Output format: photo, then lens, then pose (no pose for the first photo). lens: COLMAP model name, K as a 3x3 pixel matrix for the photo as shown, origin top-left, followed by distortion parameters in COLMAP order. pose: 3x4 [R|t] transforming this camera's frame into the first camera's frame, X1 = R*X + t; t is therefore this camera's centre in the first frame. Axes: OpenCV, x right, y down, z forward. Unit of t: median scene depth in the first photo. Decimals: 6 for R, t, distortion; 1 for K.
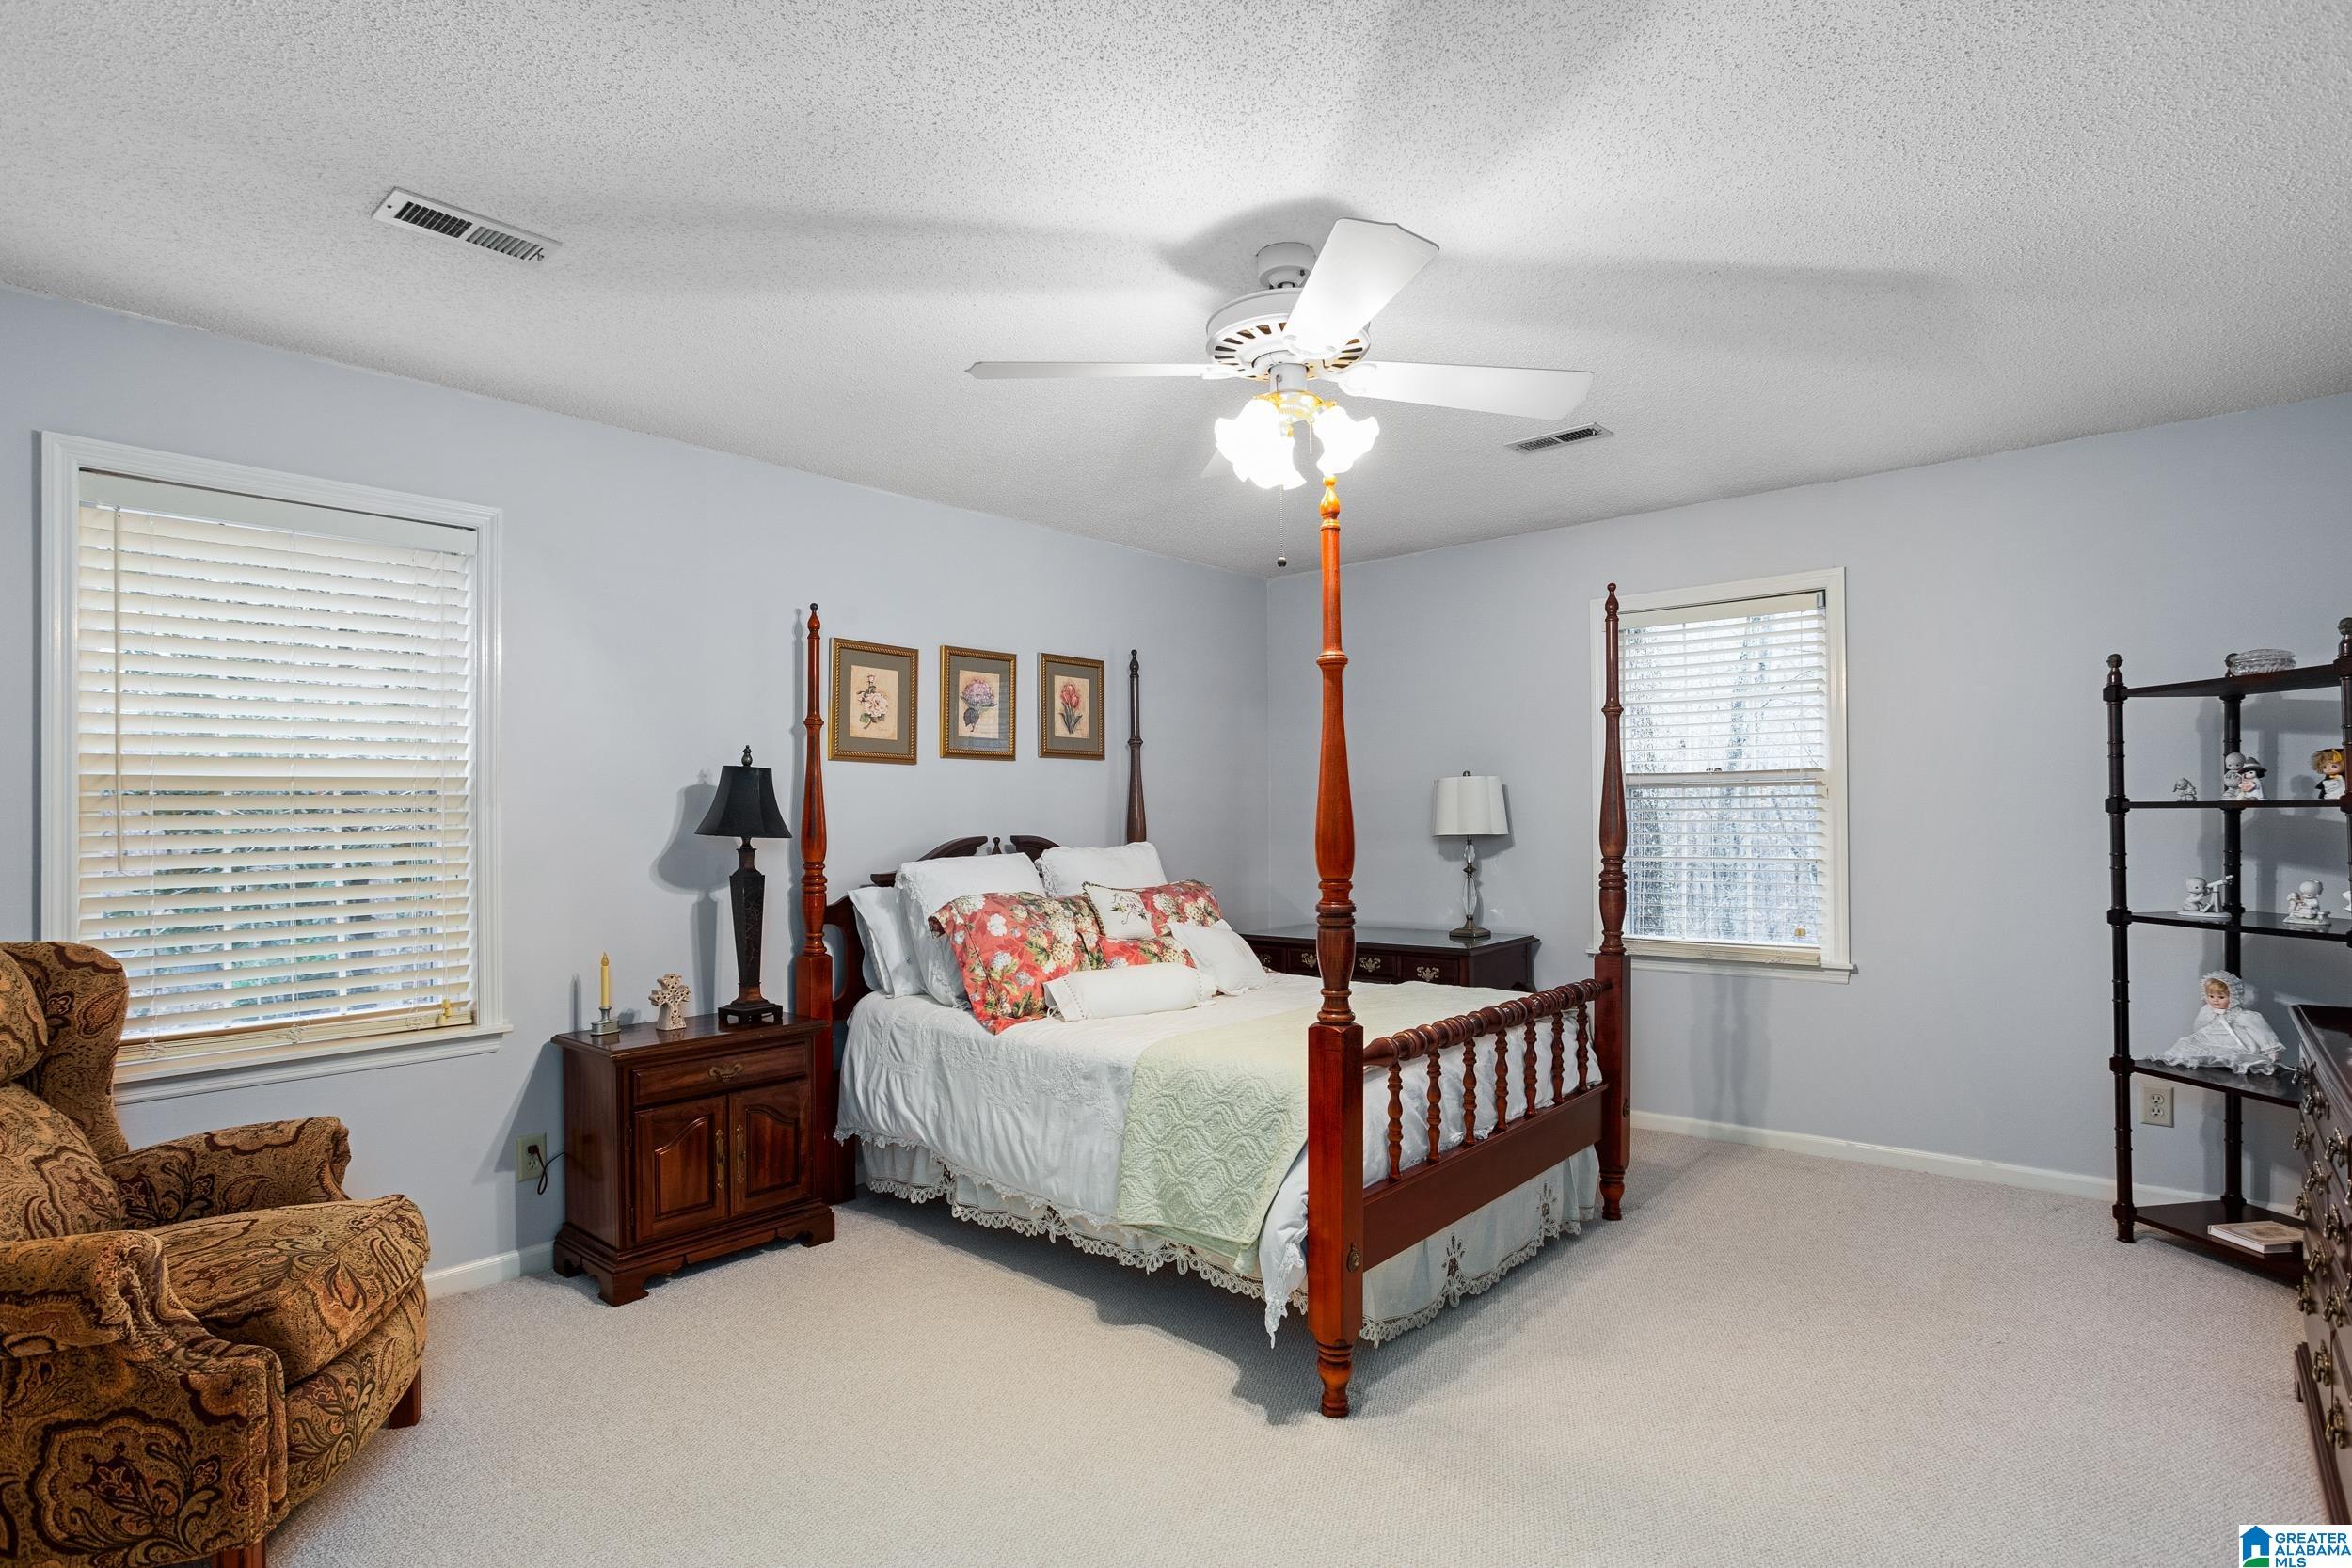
lens RADIAL K [[1200.7, 0, 1176.0], [0, 1200.7, 784.0], [0, 0, 1]] dist [-0.062422, 0.032027]
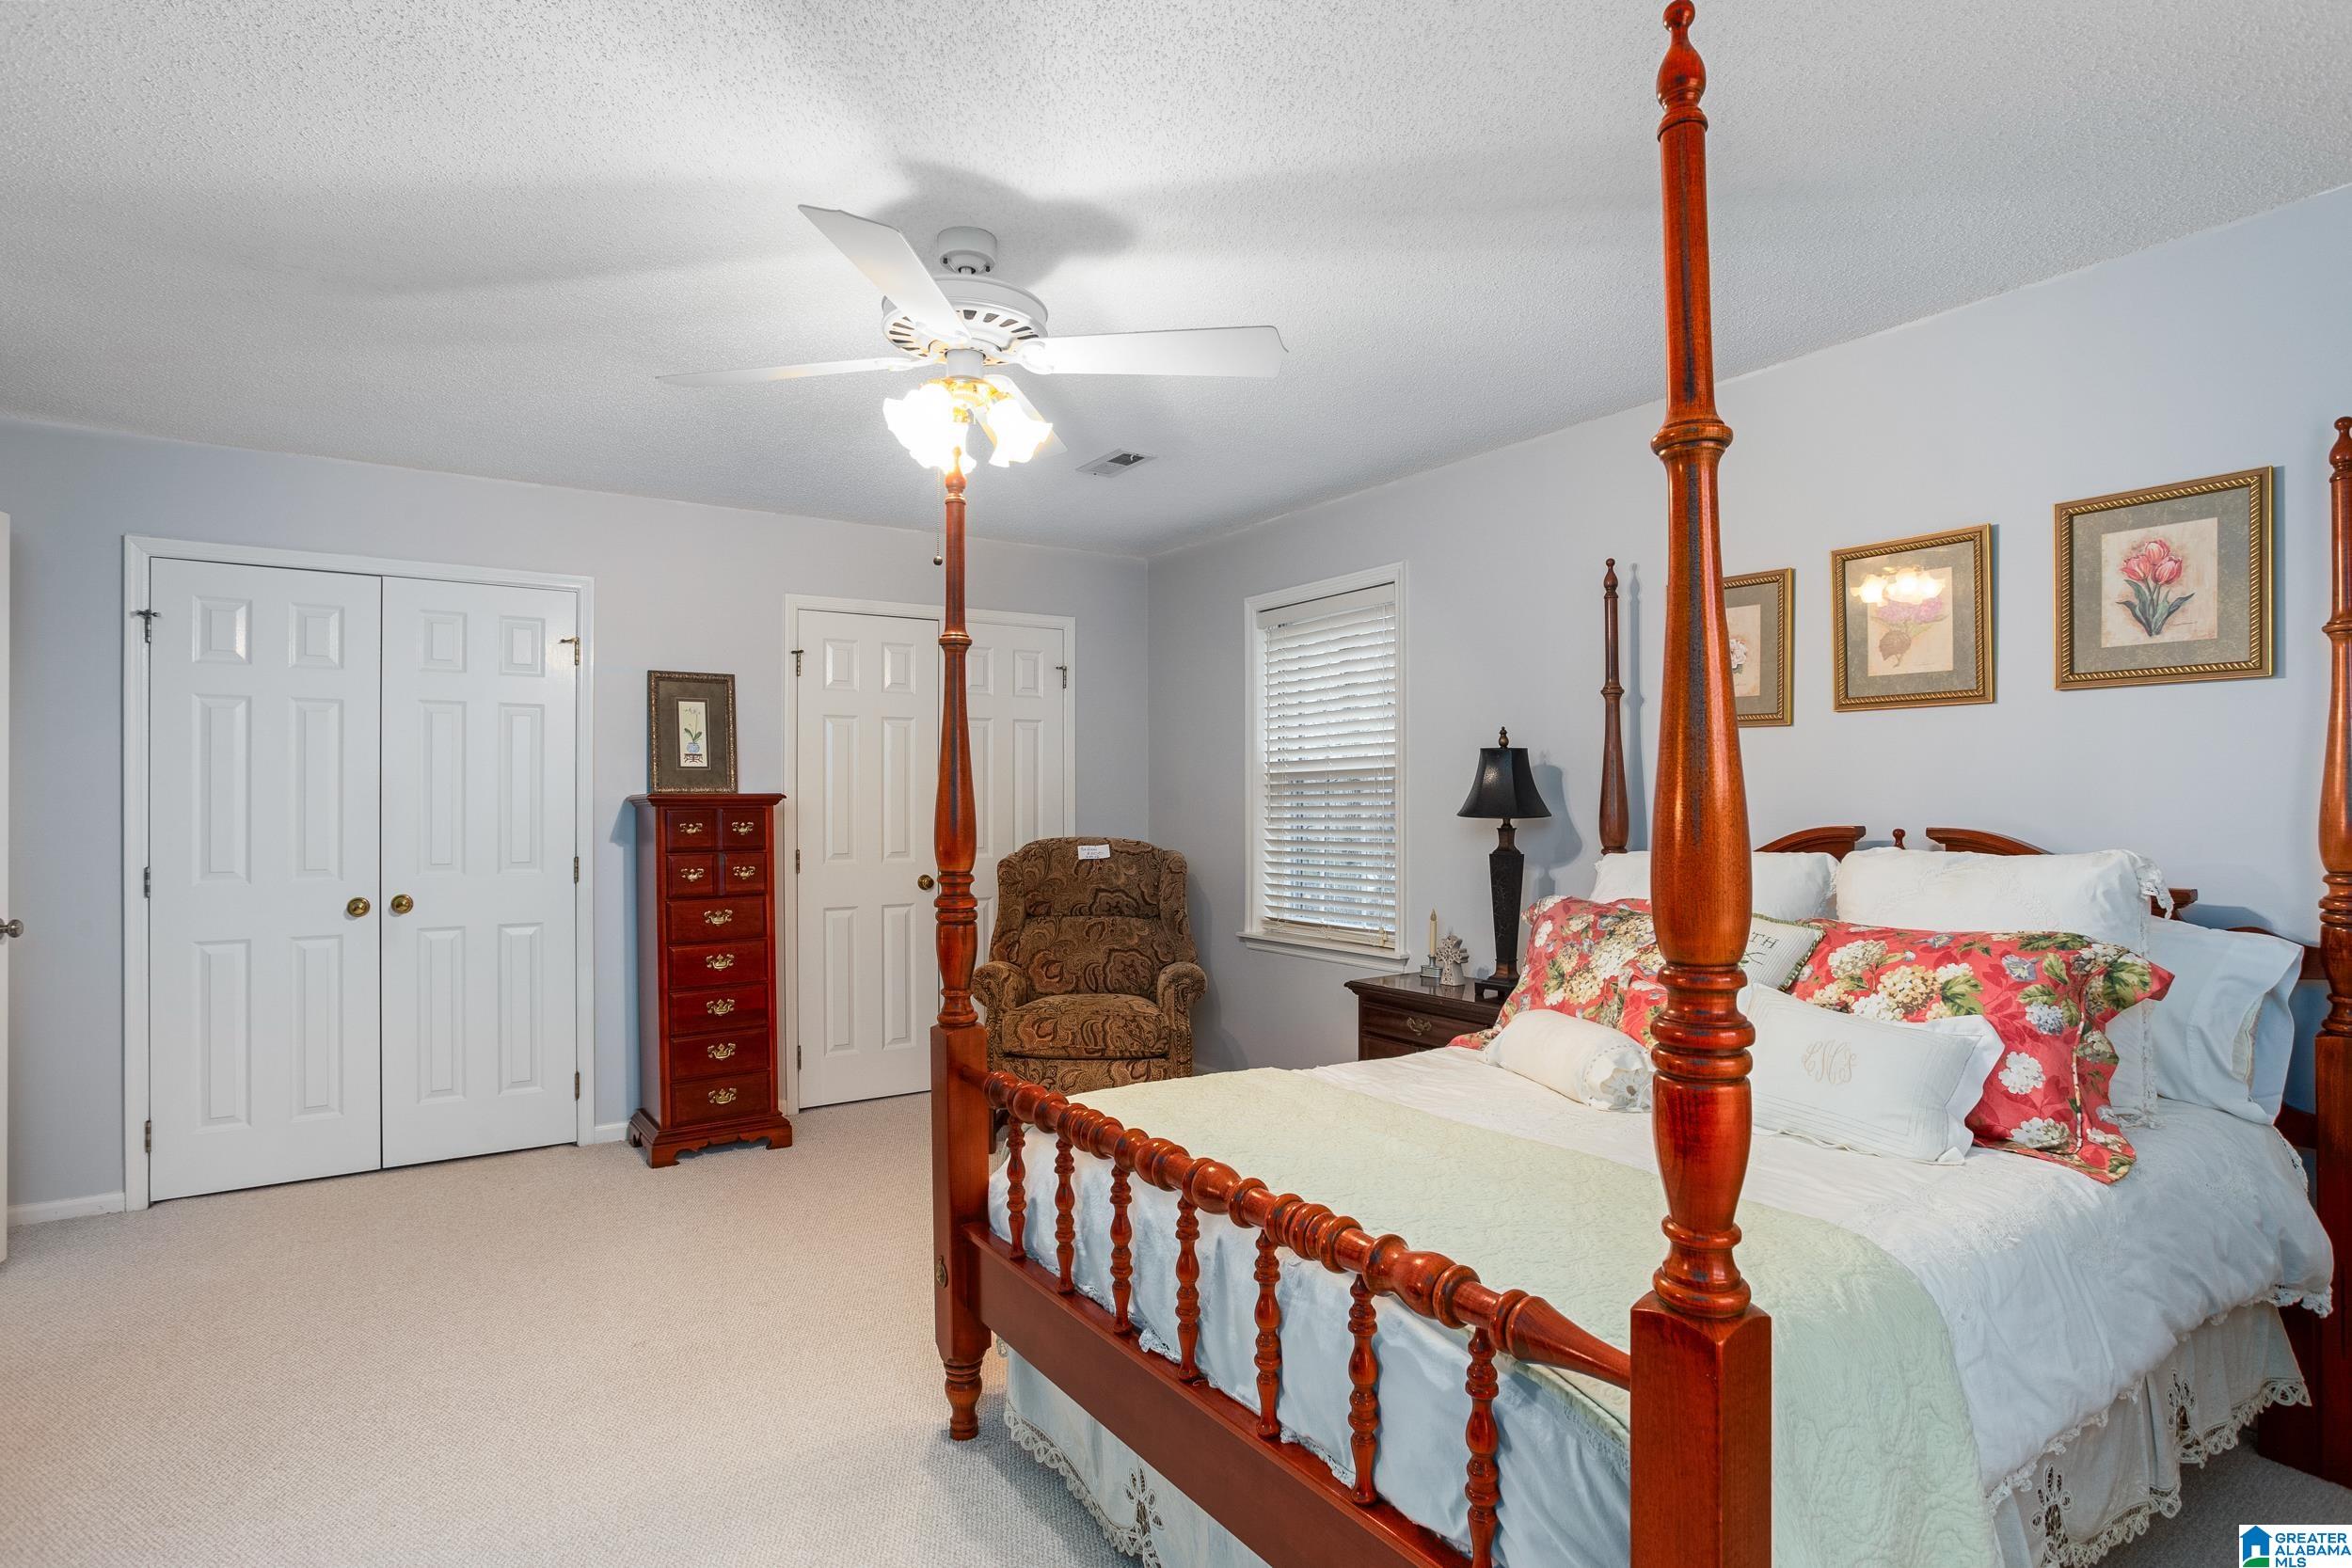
lens RADIAL K [[1200.7, 0, 1176.0], [0, 1200.7, 784.0], [0, 0, 1]] dist [-0.062422, 0.032027]
pose [[-0.254933, 0.004460, -0.966948, 0.696134], [0.039804, 0.999190, -0.005885, 0.011056], [0.966139, -0.039988, -0.254904, 0.981988]]
